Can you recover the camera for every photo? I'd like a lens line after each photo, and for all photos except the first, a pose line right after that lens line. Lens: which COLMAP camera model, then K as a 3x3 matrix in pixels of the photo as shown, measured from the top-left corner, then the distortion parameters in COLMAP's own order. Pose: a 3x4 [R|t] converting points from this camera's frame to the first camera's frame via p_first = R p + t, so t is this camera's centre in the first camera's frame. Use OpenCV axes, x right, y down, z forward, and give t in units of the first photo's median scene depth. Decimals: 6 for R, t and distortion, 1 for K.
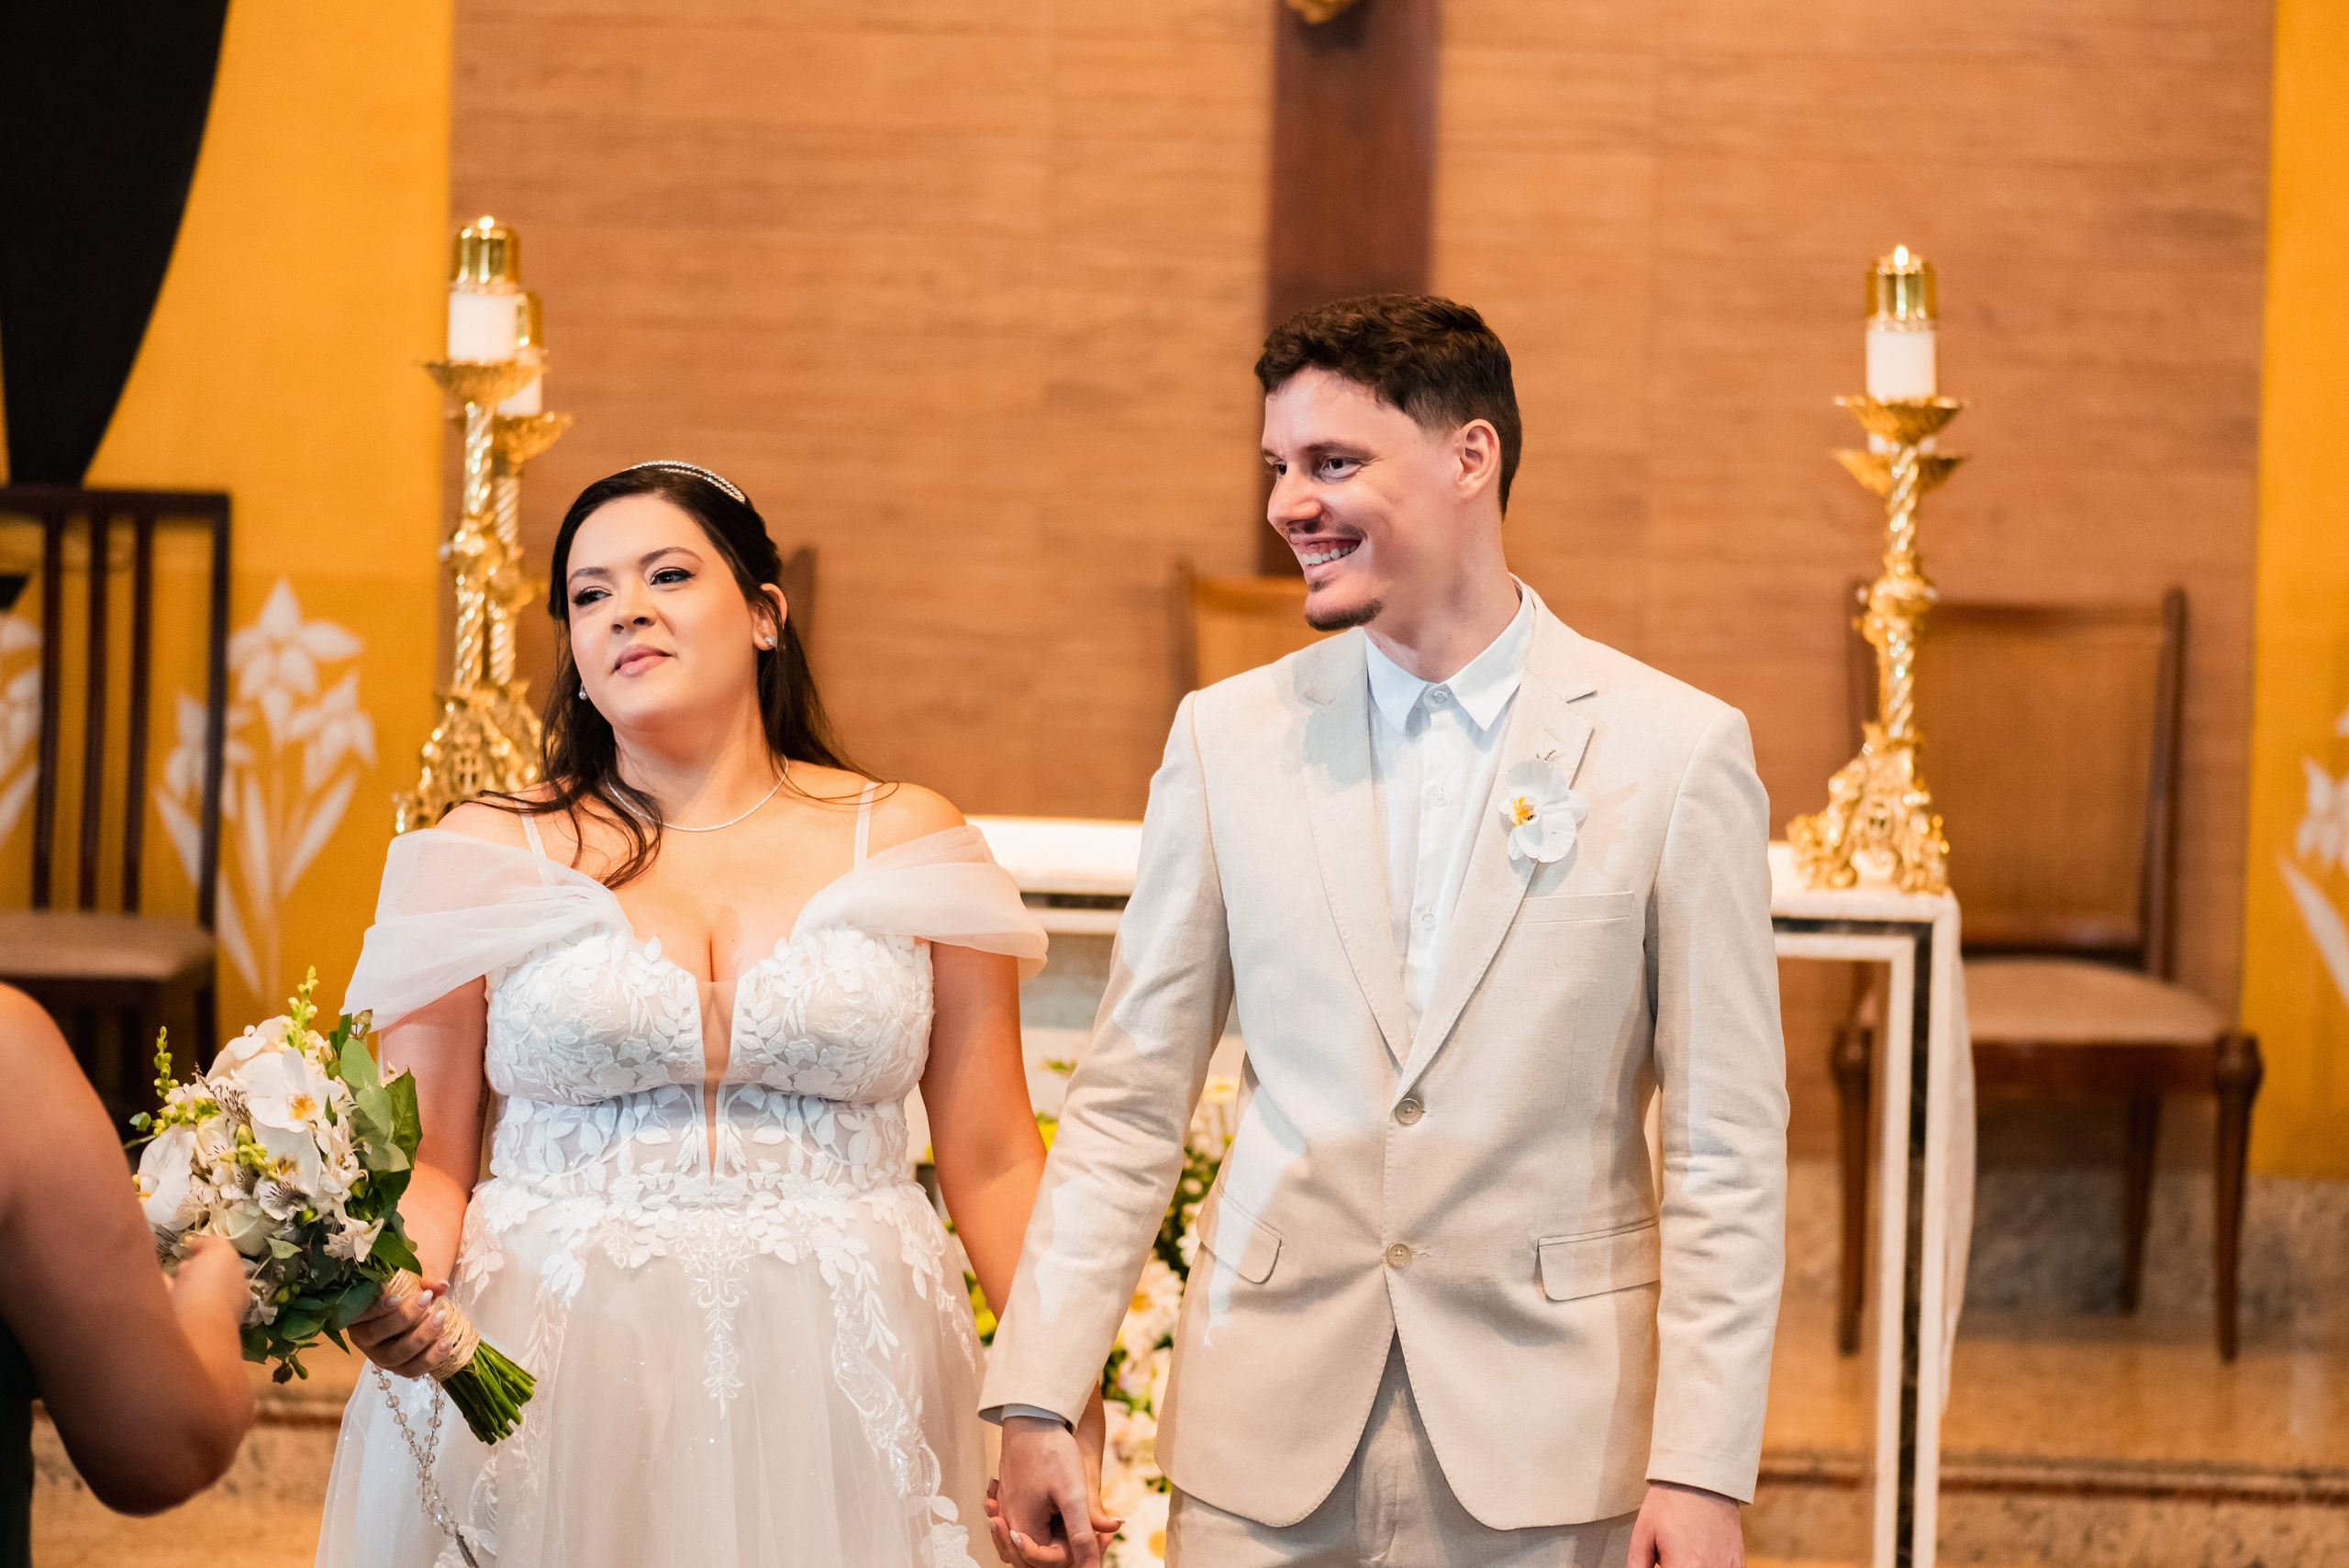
lens RADIAL K [[7201.9, 0, 1254.1], [0, 7201.9, 775.9], [0, 0, 1]] dist [0.004537, 0.130828]
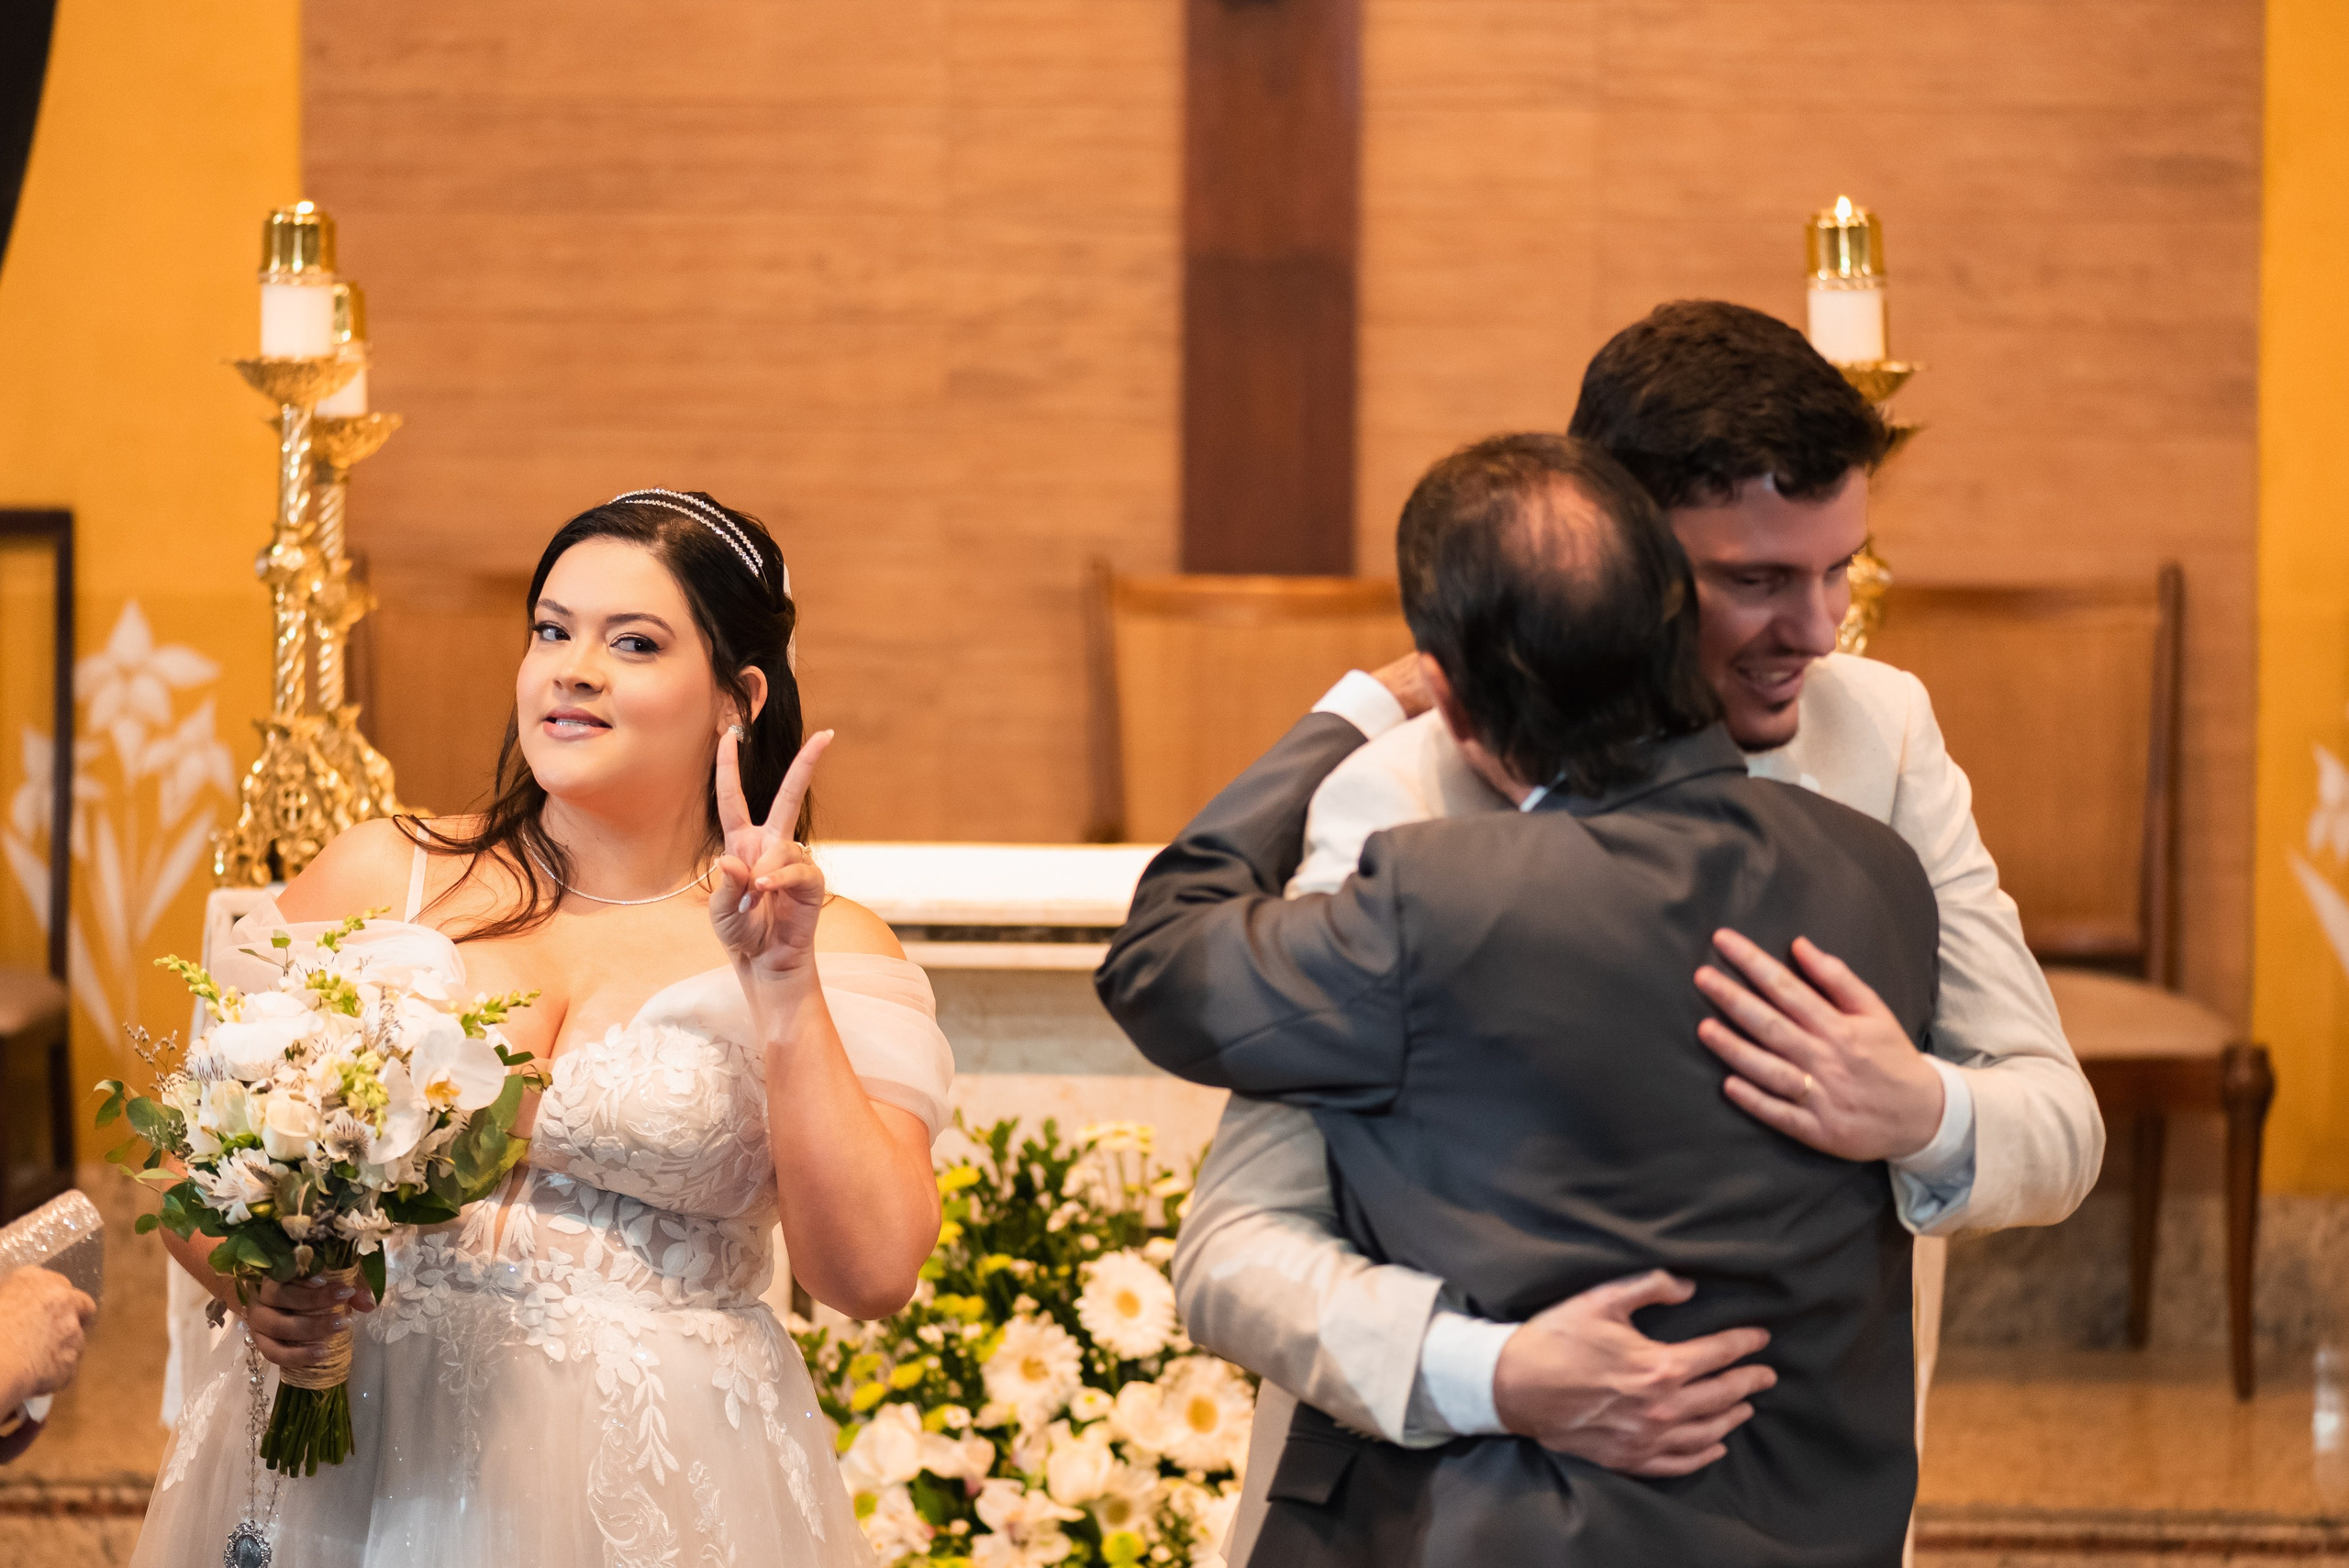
lens RADIAL K [[7529.7, 0, 1172.7], [0, 7529.7, 790.6], [0, 0, 1]] dist [0.038596, -0.548343]
pose [[0.999697, -0.022255, -0.010550, 0.009243], [0.022264, 0.999752, 0.000669, -0.000524], [0.010532, -0.000904, 0.999944, 0.030219]]
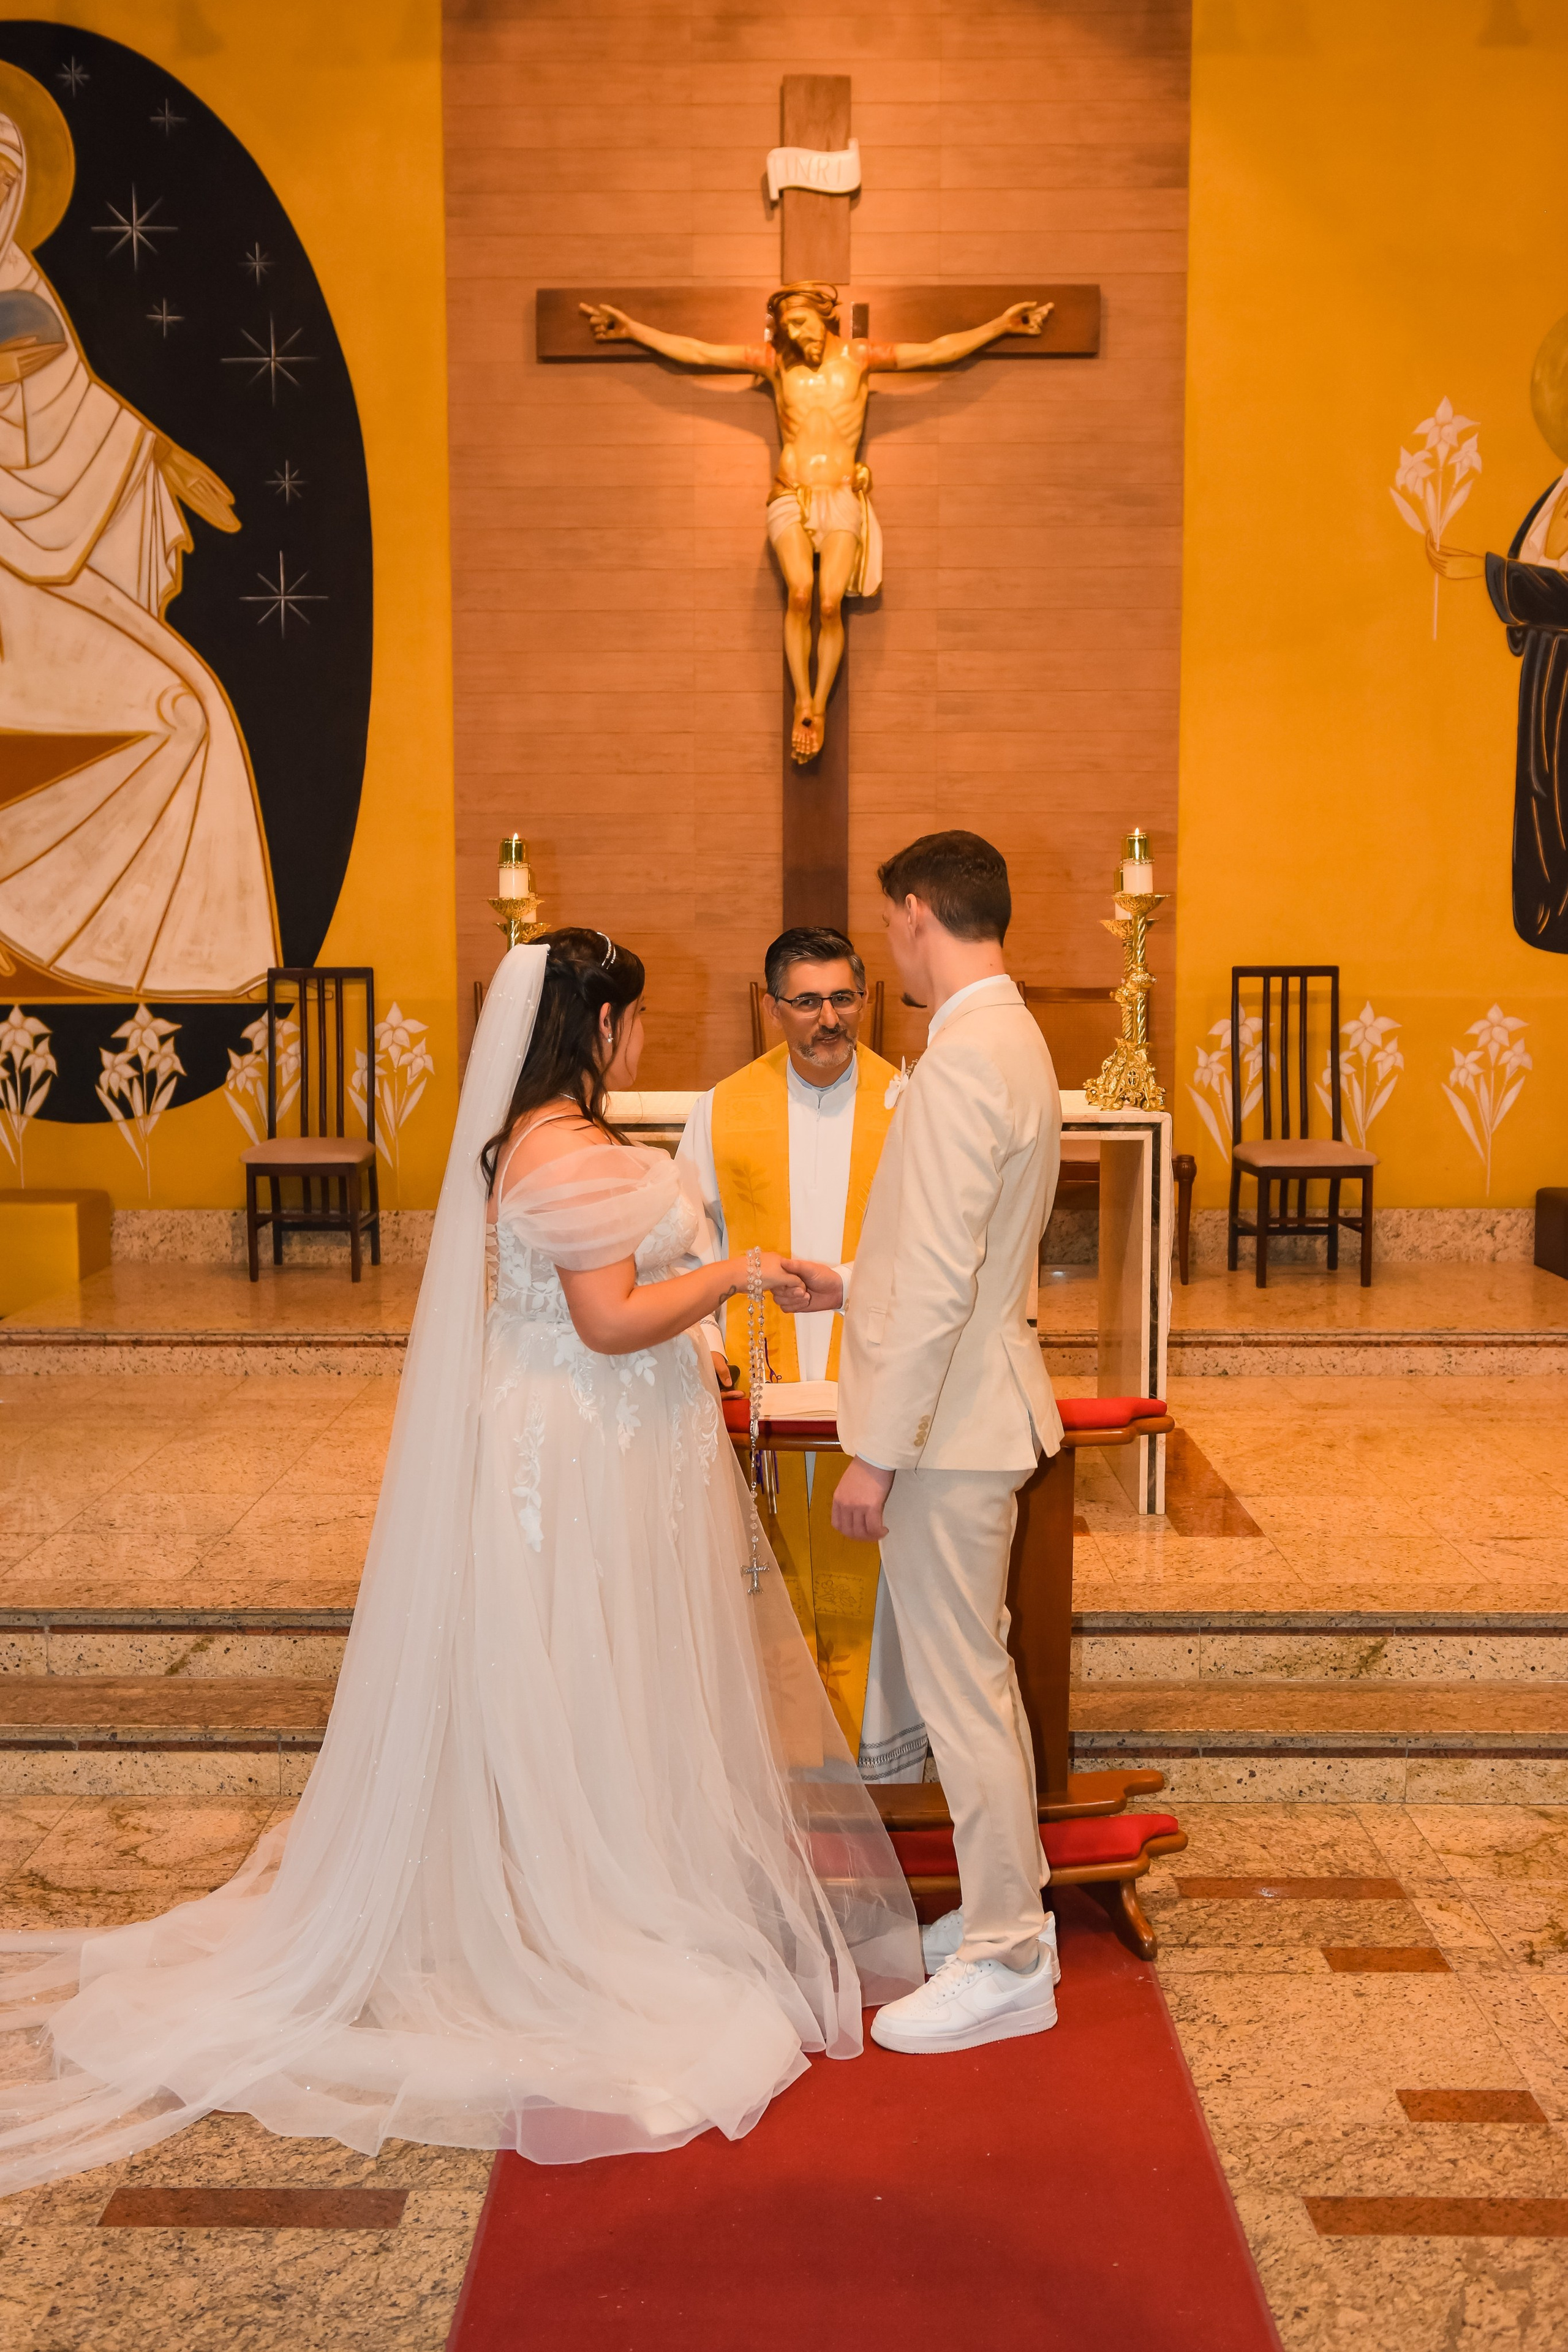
lens RADIAL K [[2328.8, 0, 743.9], [0, 2328.8, 1200.2], [0, 0, 1]] dist [-0.018829, 0.045125]
pose [[0.998629, -0.037258, 0.036775, -0.046440], [0.034976, 0.997532, 0.060878, -0.003503], [-0.038952, -0.059509, 0.997468, 0.182969]]
